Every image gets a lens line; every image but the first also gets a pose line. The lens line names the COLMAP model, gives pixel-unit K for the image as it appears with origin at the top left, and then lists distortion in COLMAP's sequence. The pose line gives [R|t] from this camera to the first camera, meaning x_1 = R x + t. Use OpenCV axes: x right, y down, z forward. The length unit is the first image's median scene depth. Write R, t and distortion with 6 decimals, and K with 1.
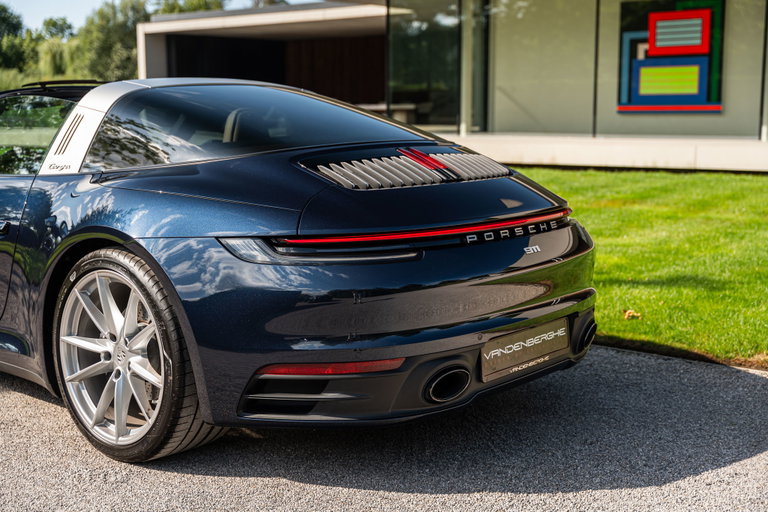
lens RADIAL K [[982.0, 0, 357.6], [0, 982.0, 249.5], [0, 0, 1]] dist [0.045027, 0.000000]
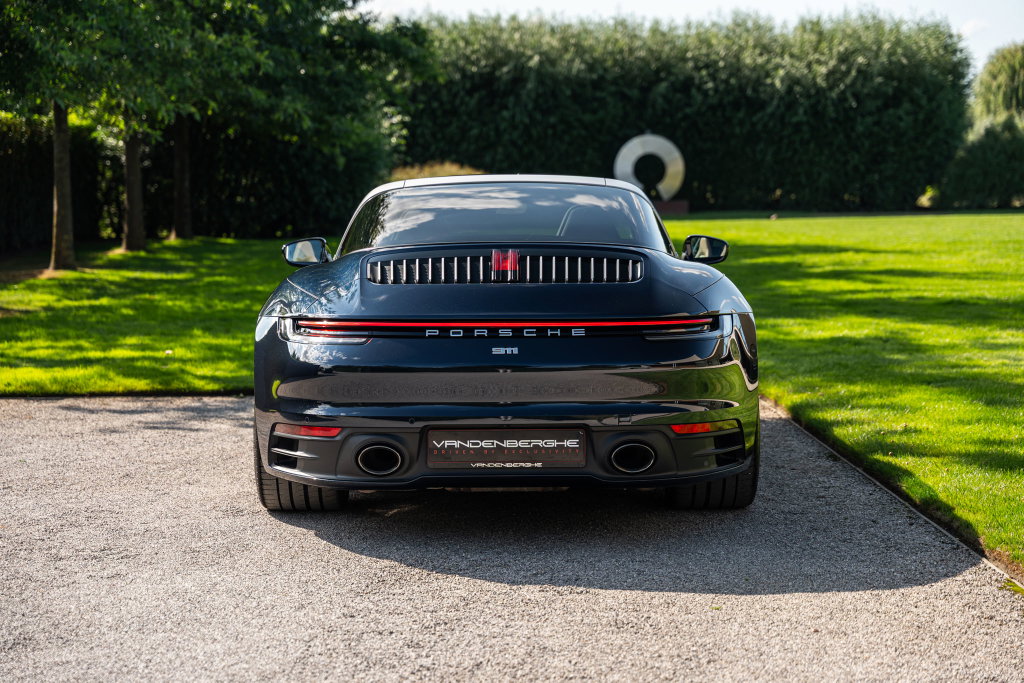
lens RADIAL K [[1932.9, 0, 505.8], [0, 1932.9, 314.6], [0, 0, 1]] dist [0.097708, 0.000000]
pose [[0.641409, 0.050557, -0.765531, 1.680702], [-0.101050, 0.994700, -0.018974, 0.001288], [0.760515, 0.089527, 0.643119, -0.284998]]
